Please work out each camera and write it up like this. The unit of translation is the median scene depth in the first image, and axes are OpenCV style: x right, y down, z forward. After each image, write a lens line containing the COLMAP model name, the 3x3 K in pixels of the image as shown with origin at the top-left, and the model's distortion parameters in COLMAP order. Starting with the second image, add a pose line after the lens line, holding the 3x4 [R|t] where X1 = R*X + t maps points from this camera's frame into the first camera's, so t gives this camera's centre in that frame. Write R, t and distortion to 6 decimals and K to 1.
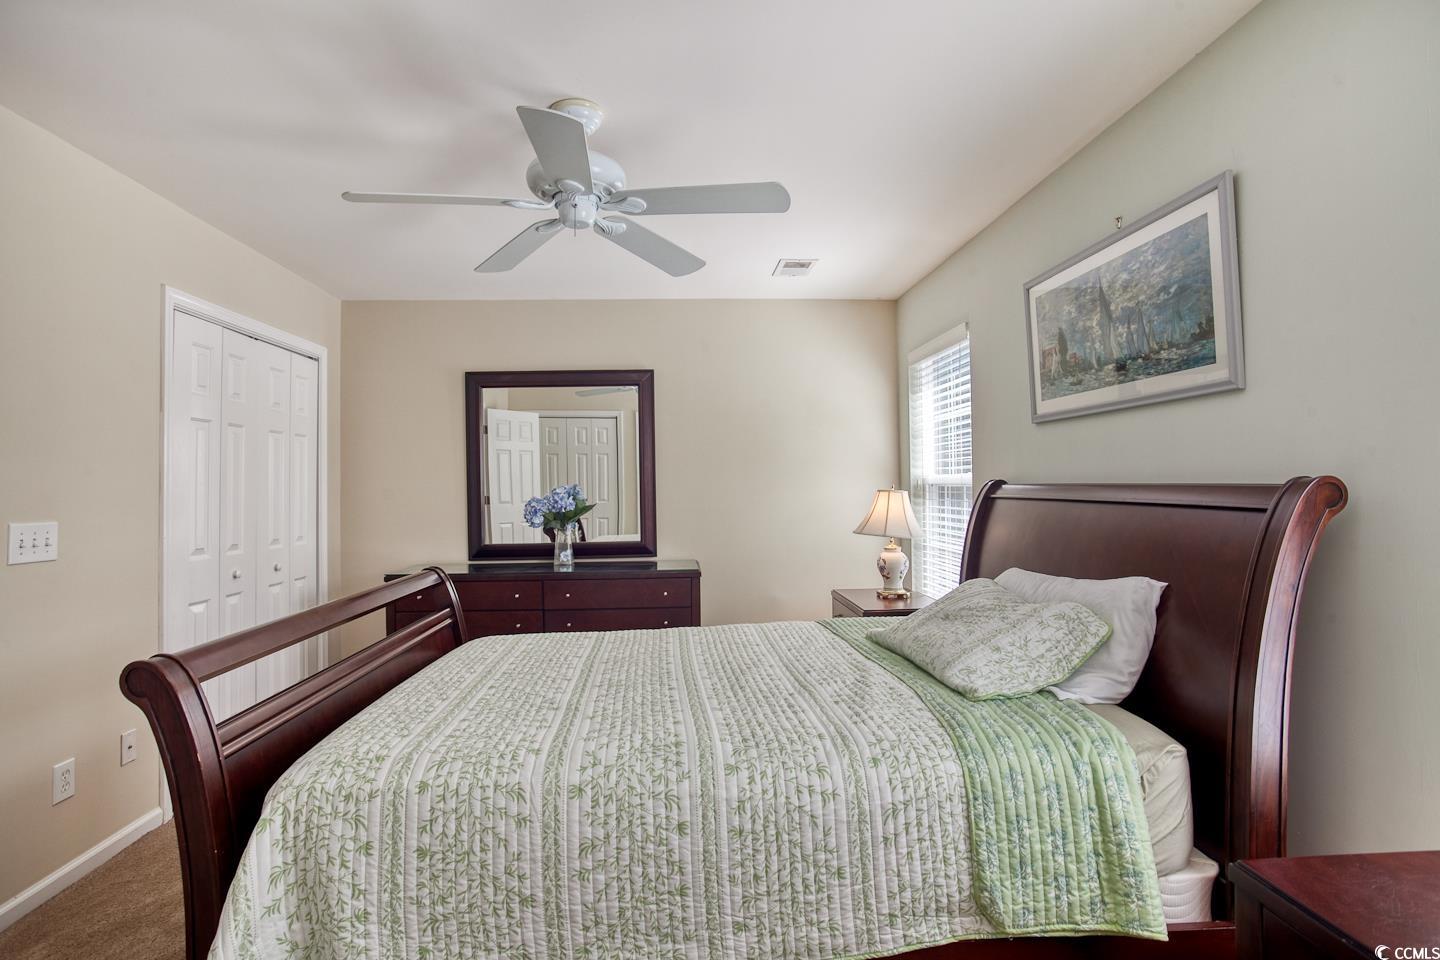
lens RADIAL K [[707.6, 0, 720.0], [0, 707.6, 480.0], [0, 0, 1]] dist [-0.061178, 0.029139]
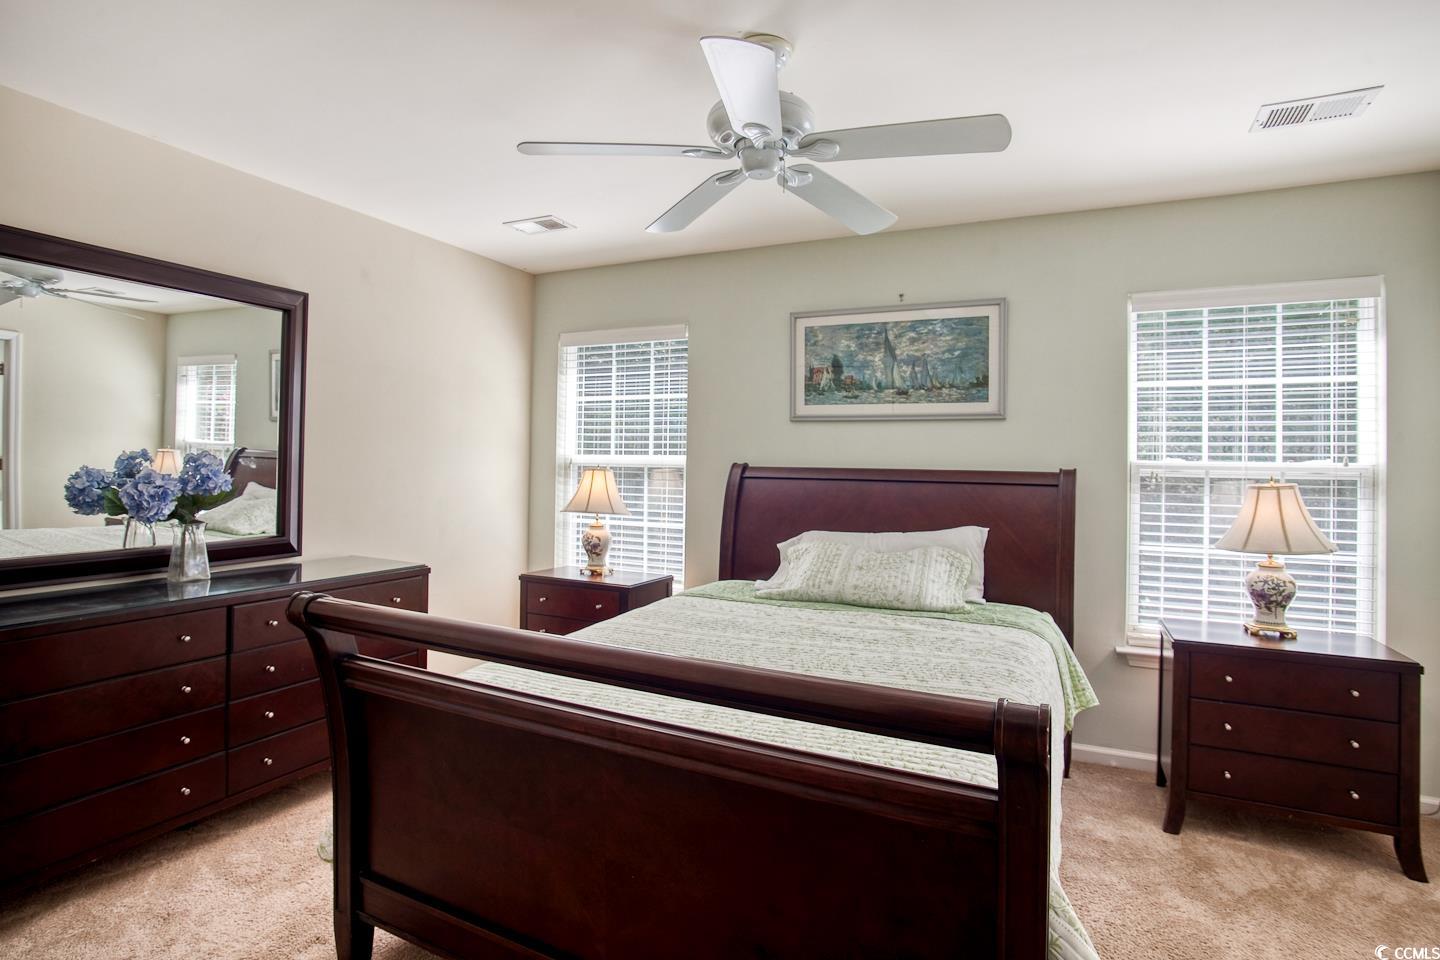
lens RADIAL K [[707.6, 0, 720.0], [0, 707.6, 480.0], [0, 0, 1]] dist [-0.061178, 0.029139]
pose [[0.501341, 0.001560, 0.865249, -0.907503], [-0.027735, 0.999513, 0.014268, 0.018145], [-0.864805, -0.031151, 0.501140, 0.527185]]
